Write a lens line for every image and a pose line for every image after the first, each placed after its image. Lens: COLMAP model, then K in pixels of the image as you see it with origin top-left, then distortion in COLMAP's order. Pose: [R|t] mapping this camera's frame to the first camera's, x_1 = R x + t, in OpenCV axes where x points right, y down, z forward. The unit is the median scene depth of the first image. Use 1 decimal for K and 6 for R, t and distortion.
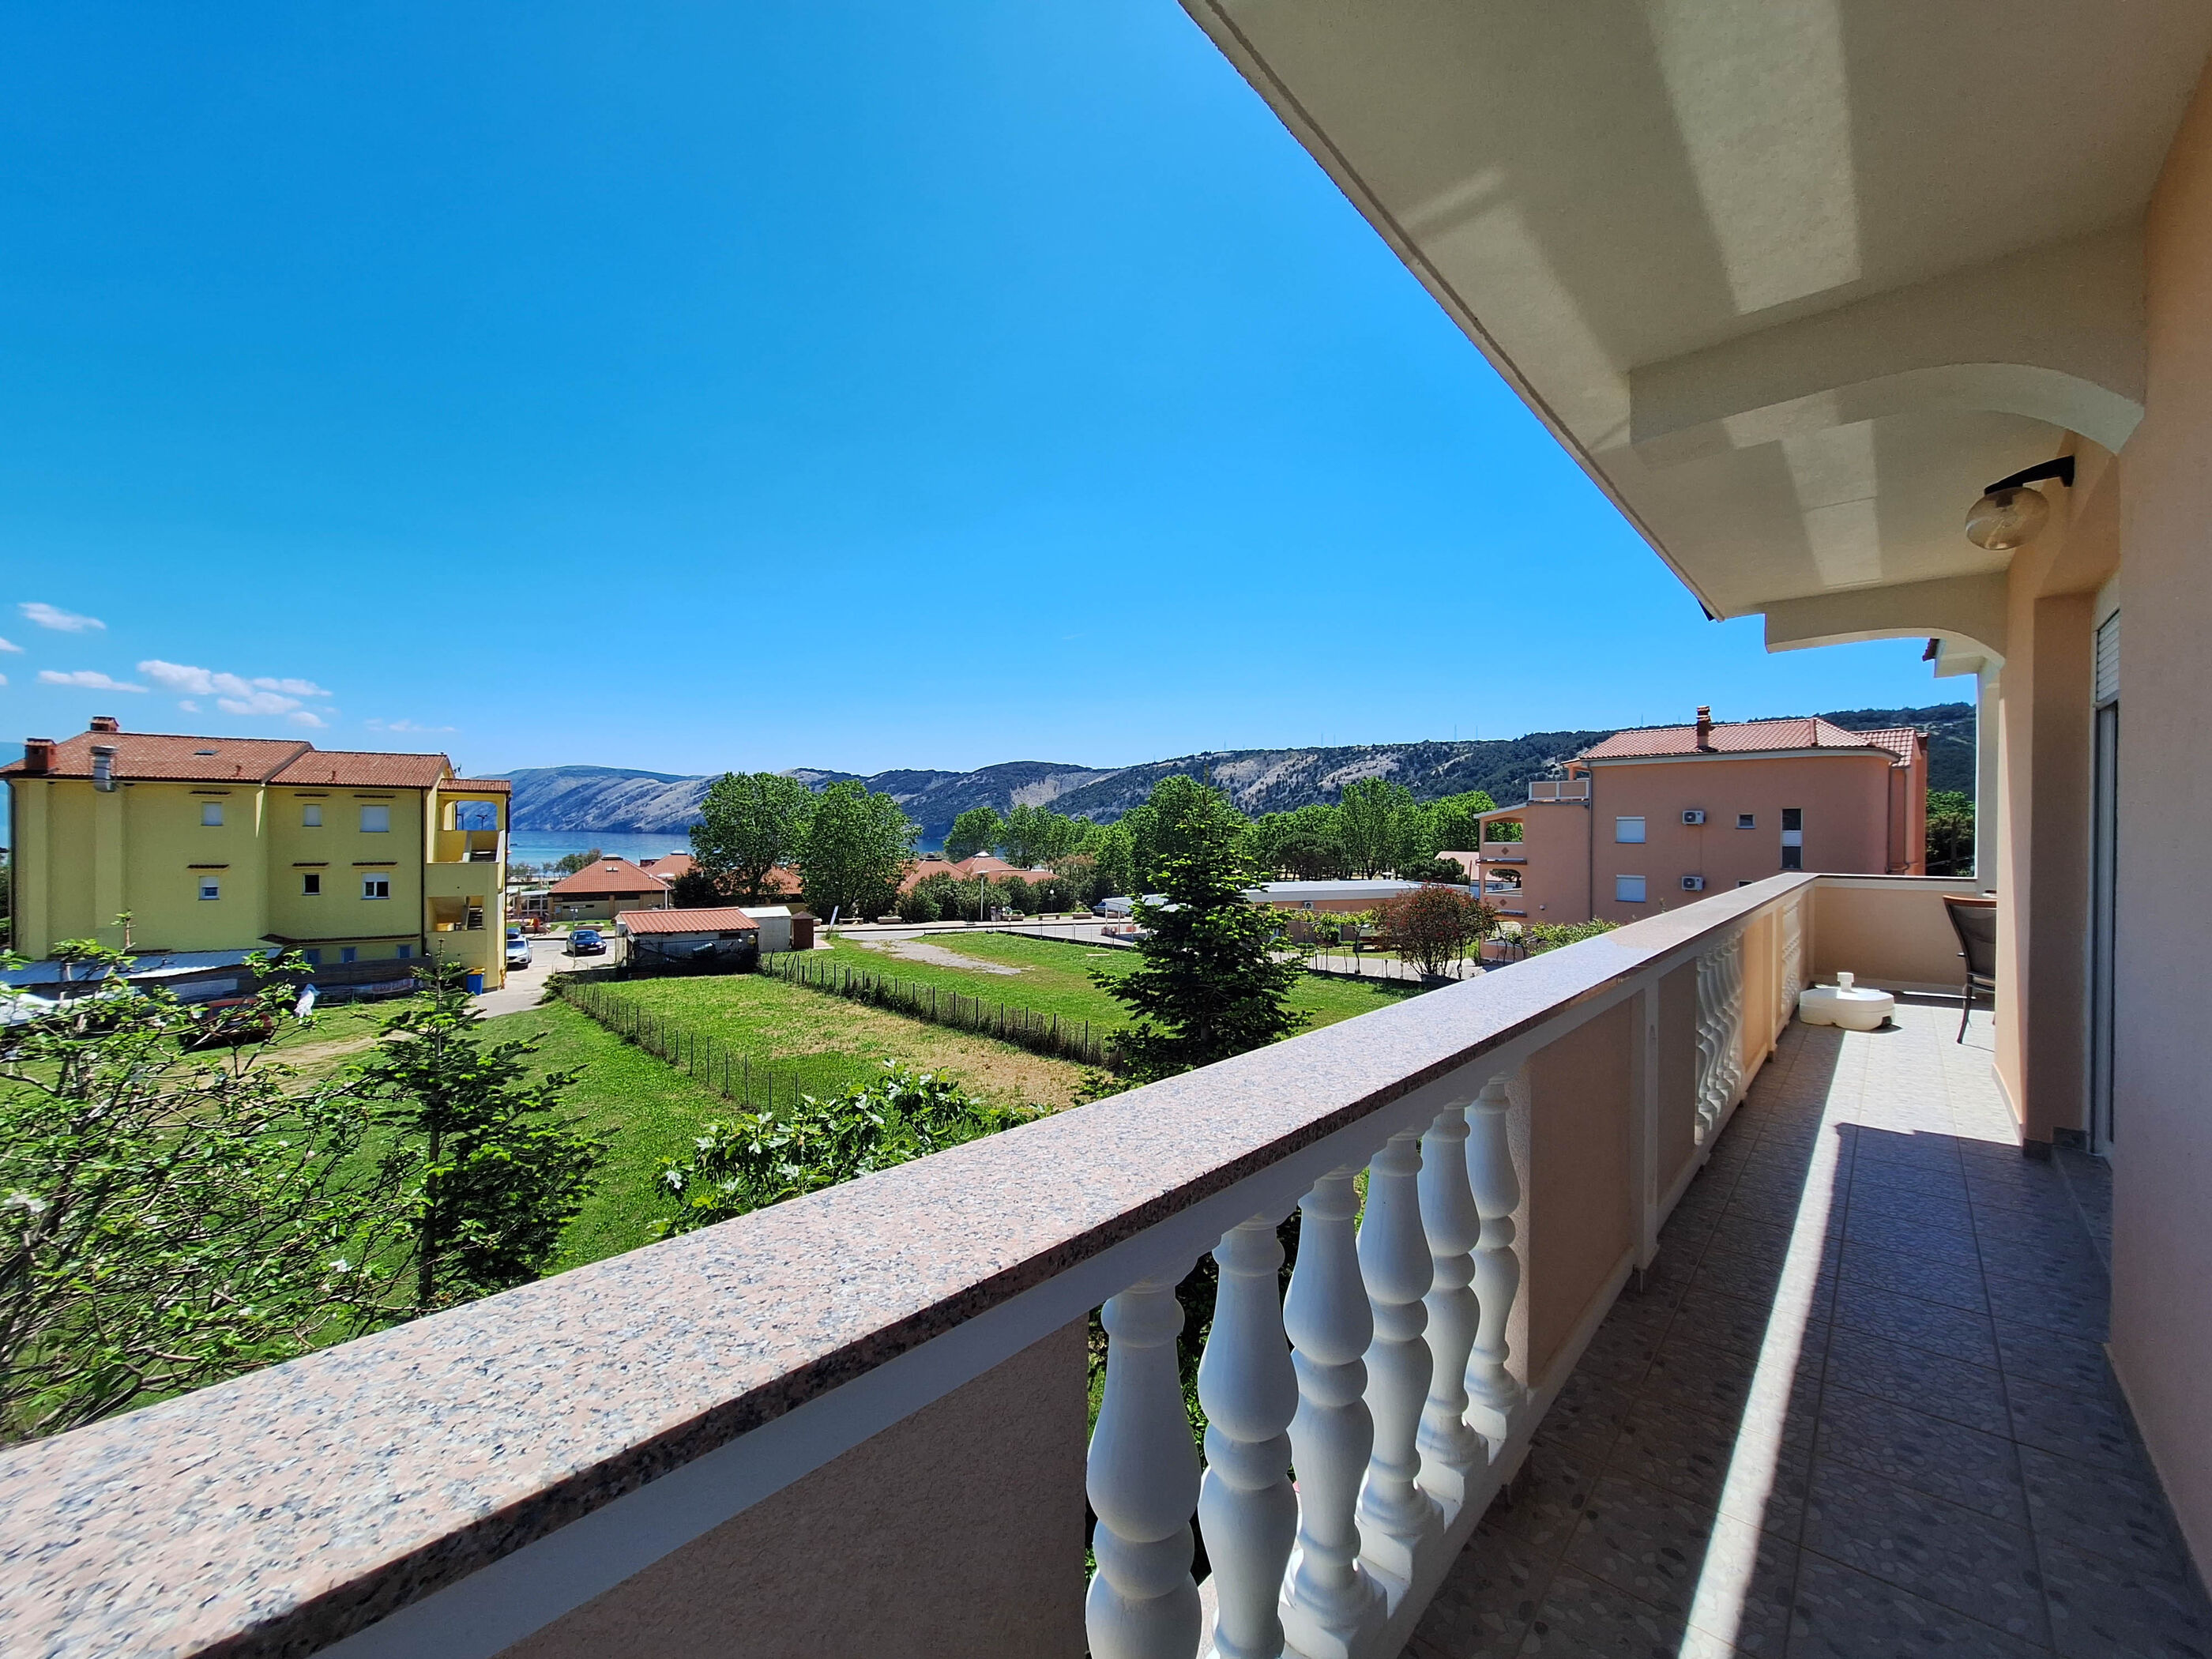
lens RADIAL K [[887.4, 0, 1122.7], [0, 887.4, 836.9], [0, 0, 1]] dist [0.008436, 0.000600]
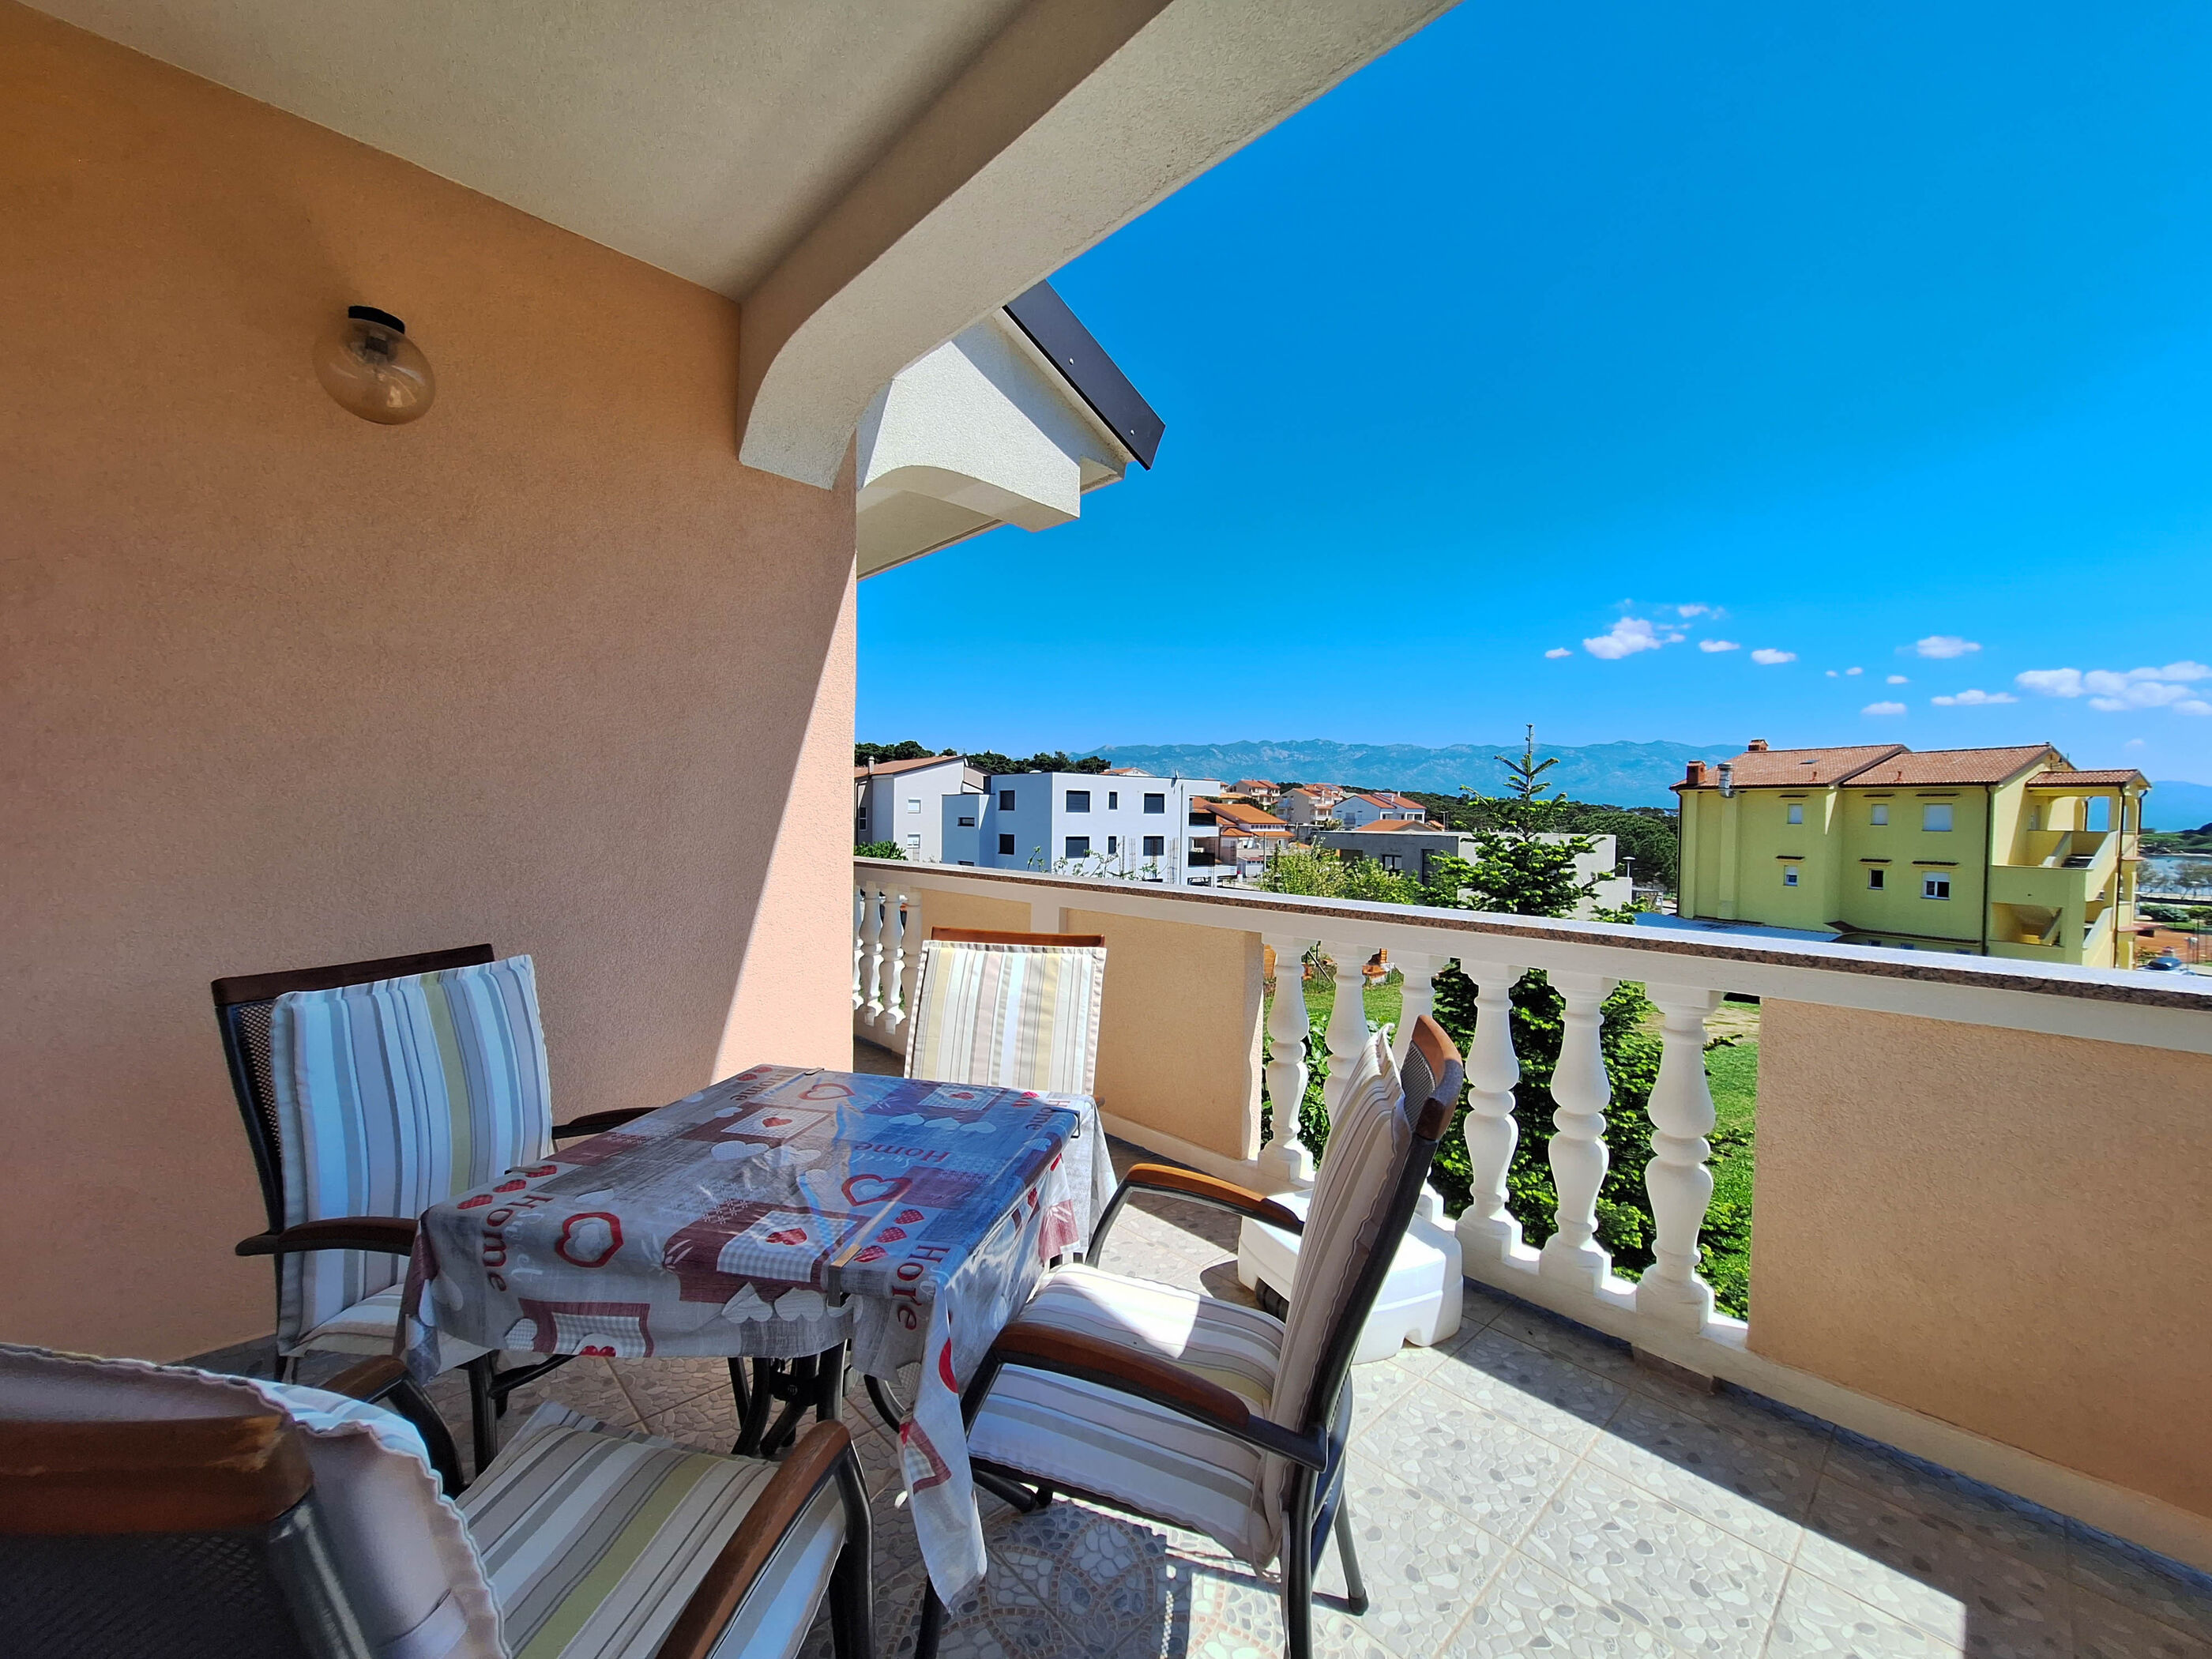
lens RADIAL K [[887.4, 0, 1122.7], [0, 887.4, 836.9], [0, 0, 1]] dist [0.008436, 0.000600]
pose [[-0.044006, 0.017568, -0.998877, 0.086575], [-0.021919, 0.999588, 0.018546, 0.001137], [0.998791, 0.022710, -0.043603, 0.065942]]
